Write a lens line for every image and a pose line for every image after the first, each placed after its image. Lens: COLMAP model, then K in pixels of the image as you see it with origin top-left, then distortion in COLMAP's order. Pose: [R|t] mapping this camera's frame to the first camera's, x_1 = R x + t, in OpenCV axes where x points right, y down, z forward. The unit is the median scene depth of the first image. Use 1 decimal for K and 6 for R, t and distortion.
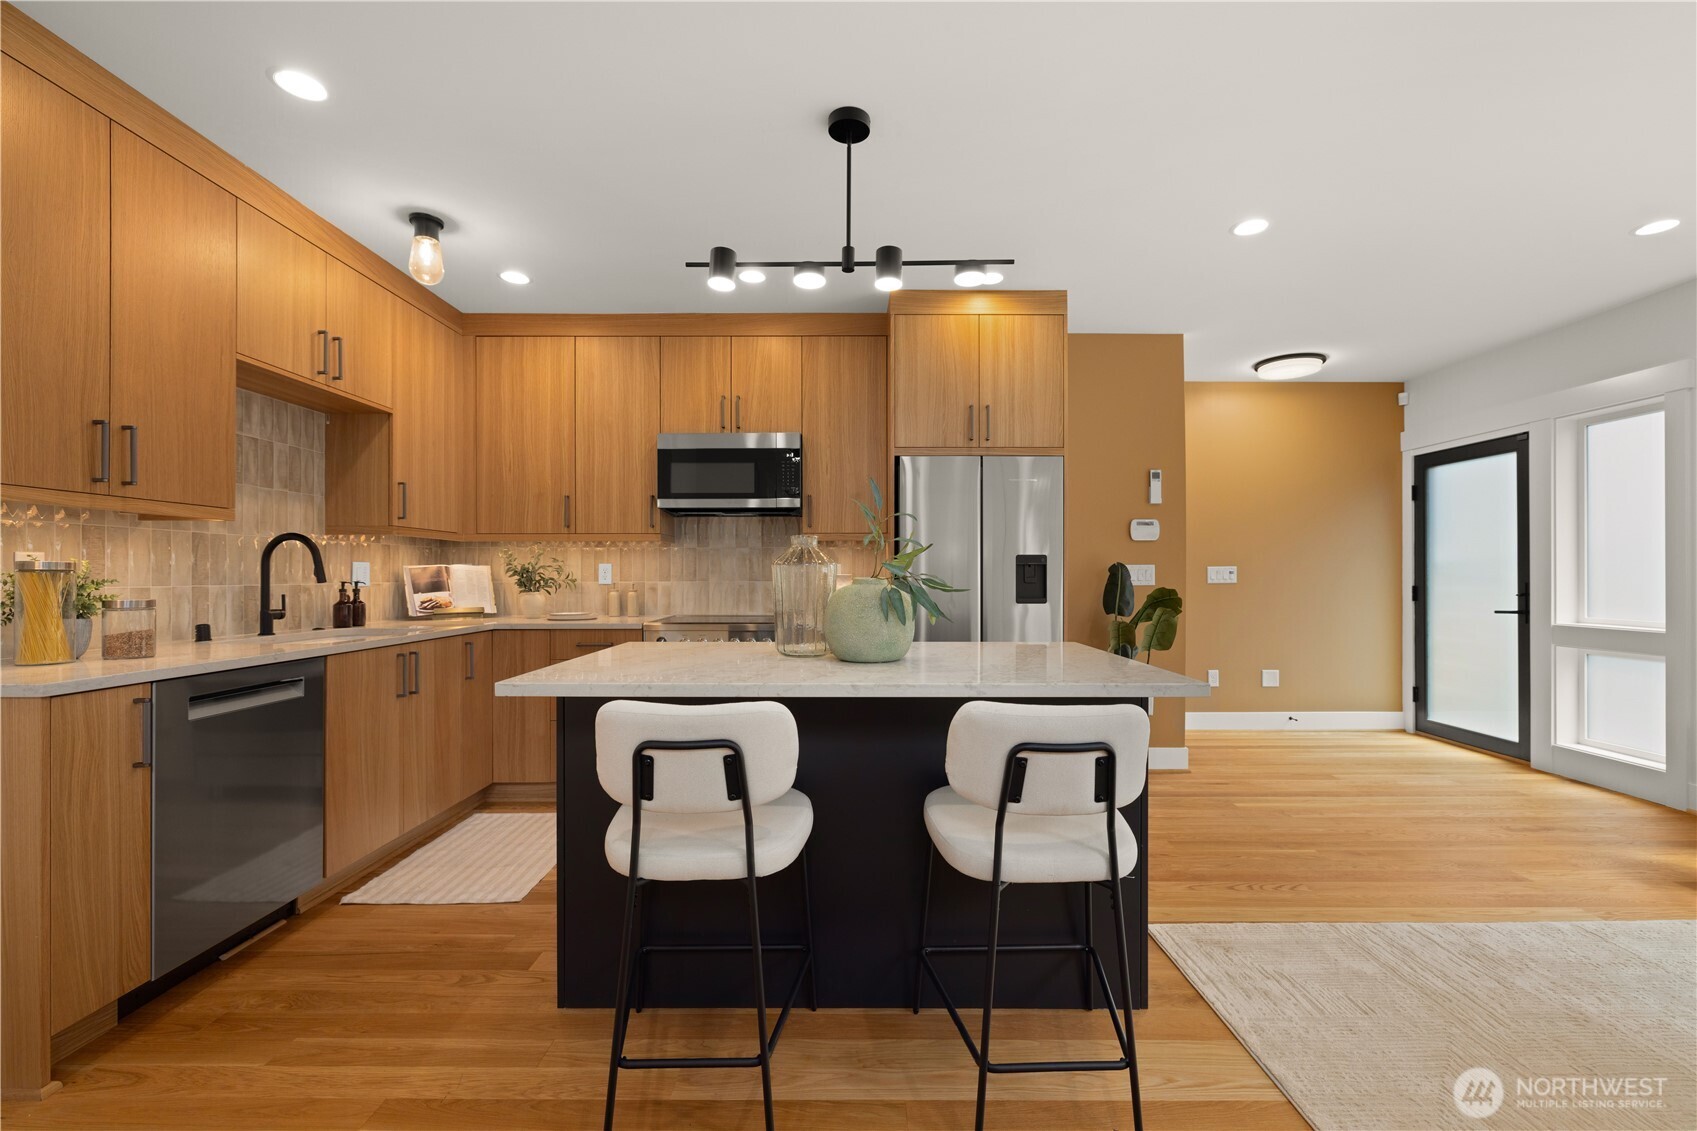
lens RADIAL K [[718.9, 0, 853.2], [0, 718.9, 573.8], [0, 0, 1]] dist [0.001015, -0.000811]
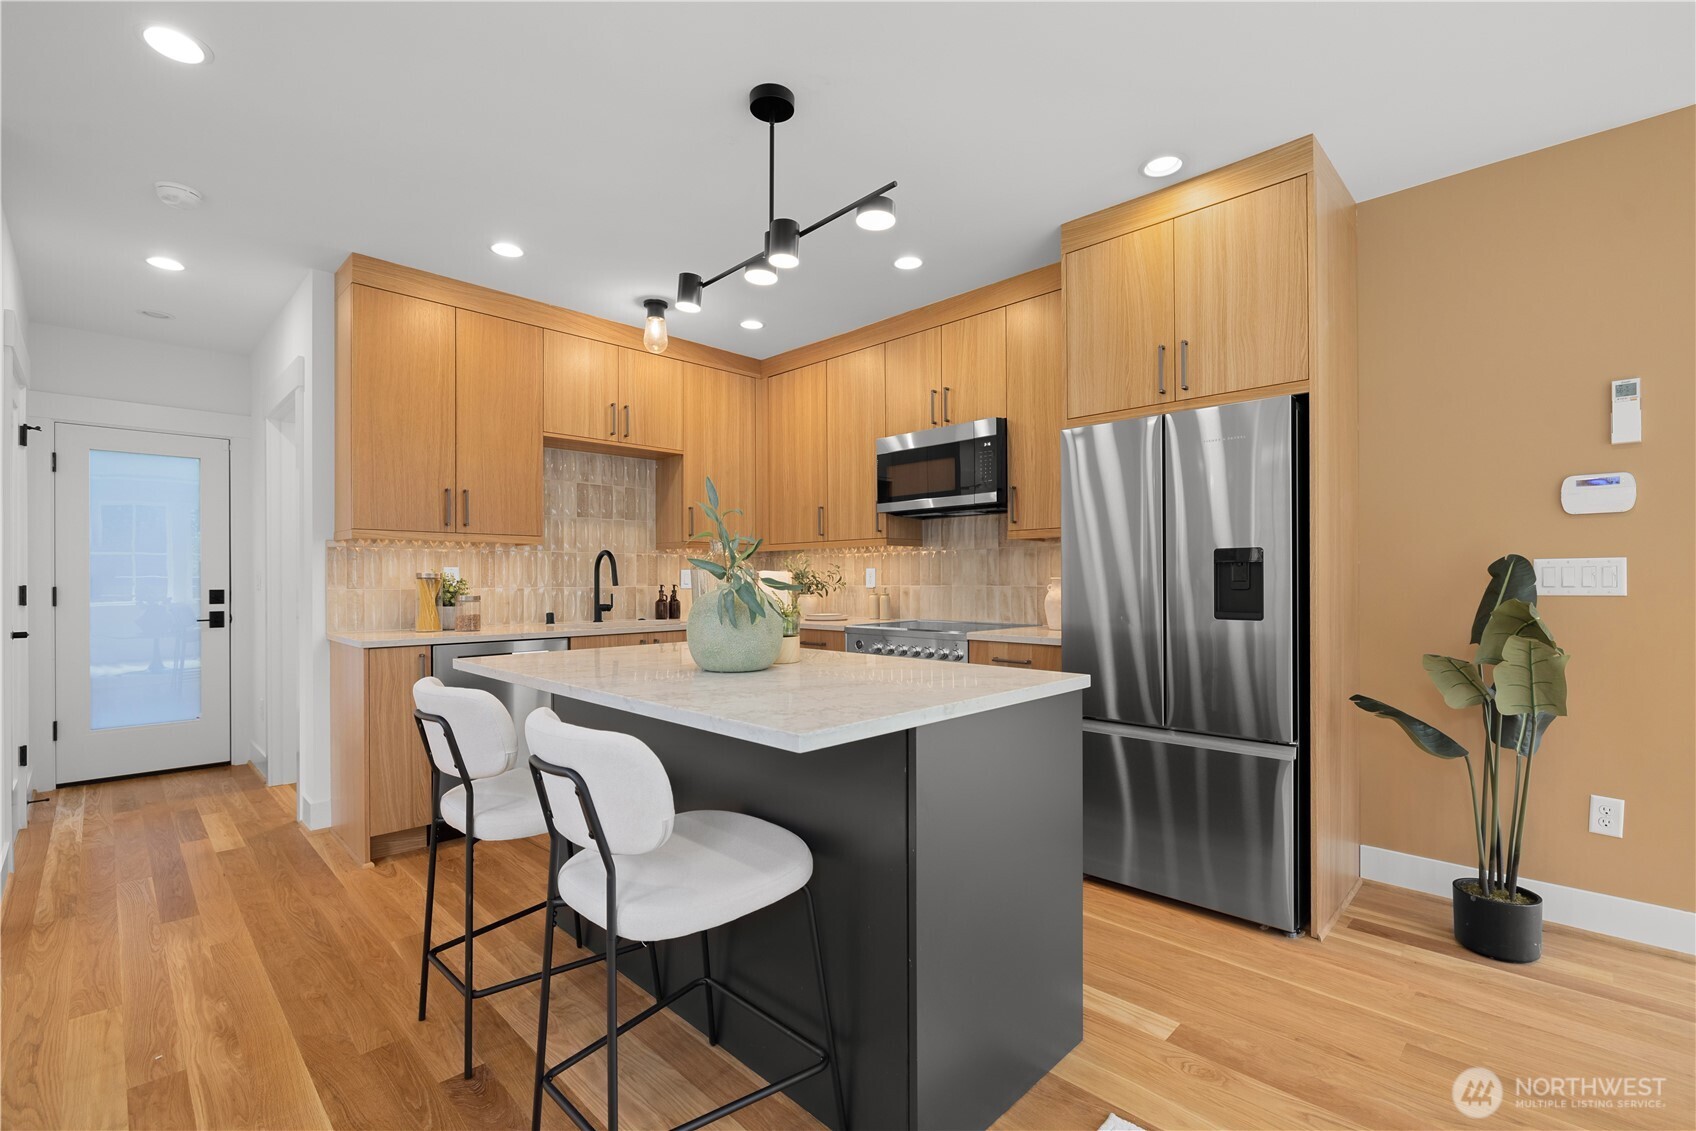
lens RADIAL K [[764.3, 0, 861.0], [0, 764.3, 575.4], [0, 0, 1]] dist [-0.003274, 0.000017]
pose [[0.704658, -0.006011, -0.709521, 0.506599], [0.004456, 0.999982, -0.004046, 0.000808], [0.709533, -0.000311, 0.704672, 0.239521]]
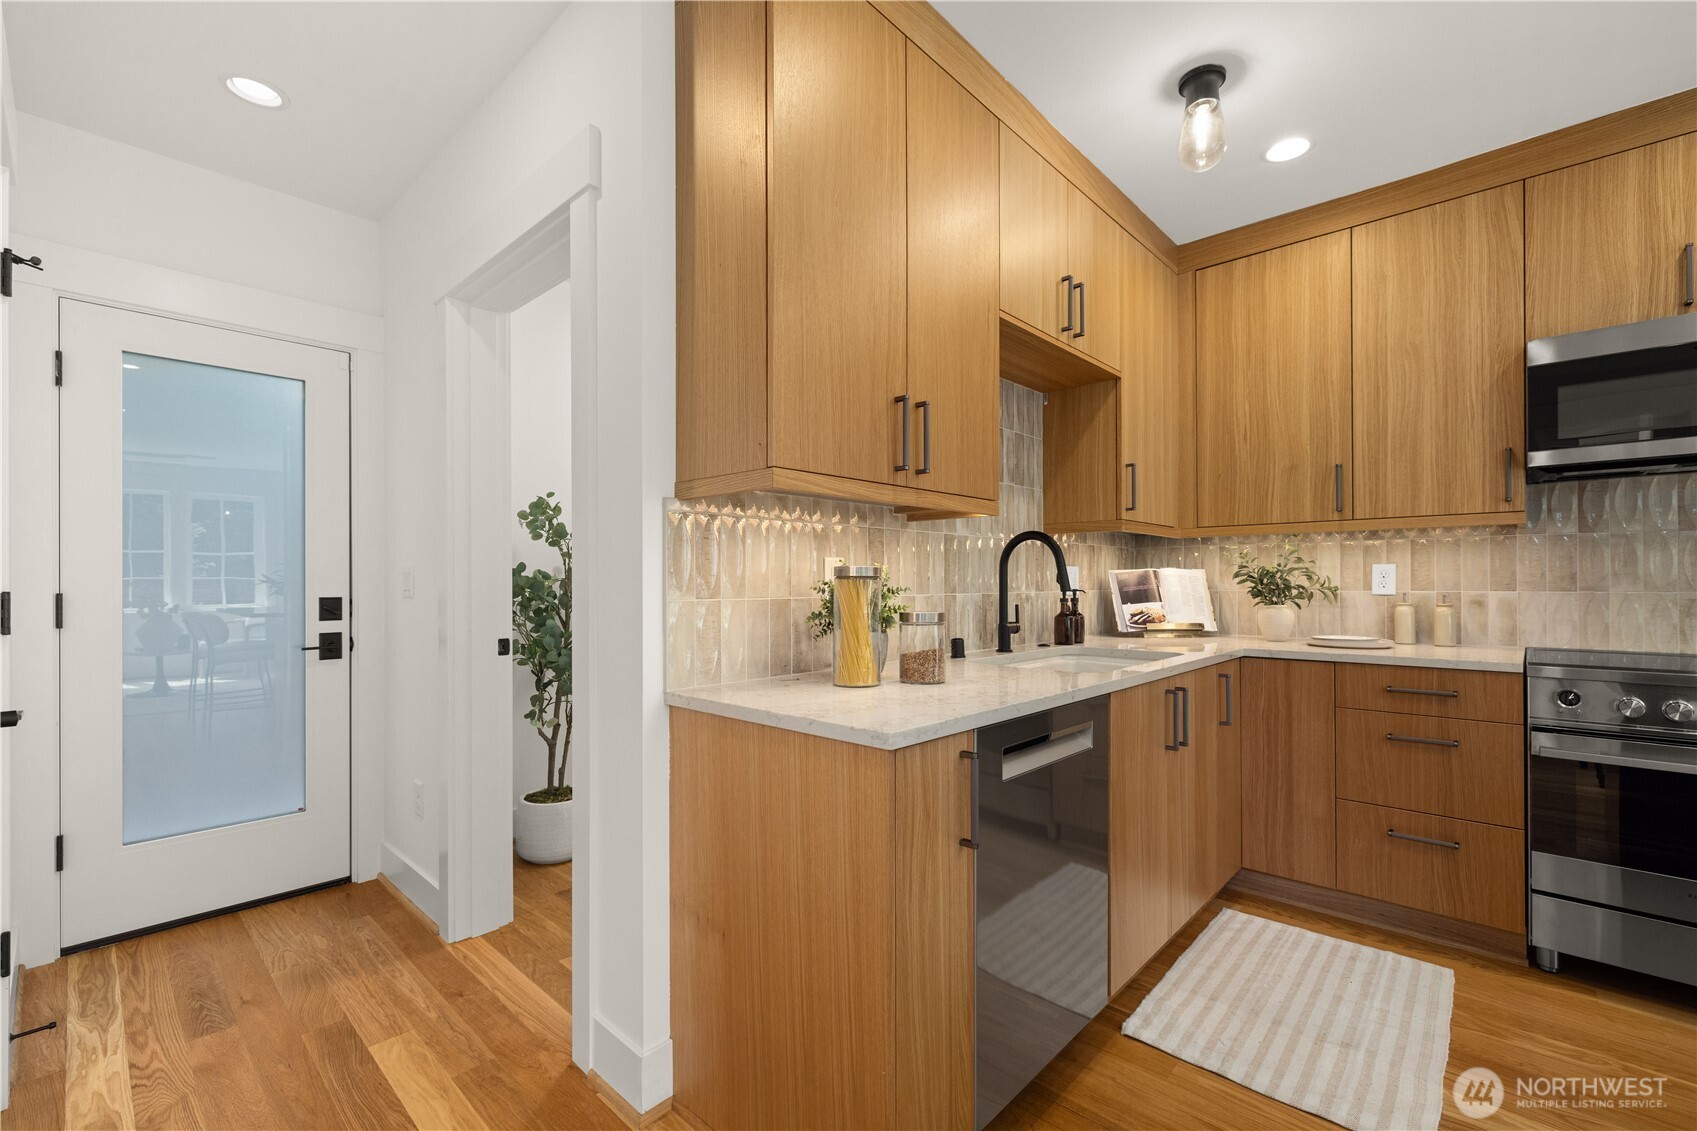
lens RADIAL K [[718.9, 0, 840.5], [0, 718.9, 577.8], [0, 0, 1]] dist [0.001015, -0.000811]
pose [[0.728863, -0.005480, -0.684637, -0.297277], [0.003490, 0.999985, -0.004289, -0.000064], [0.684650, 0.000736, 0.728871, 0.193929]]
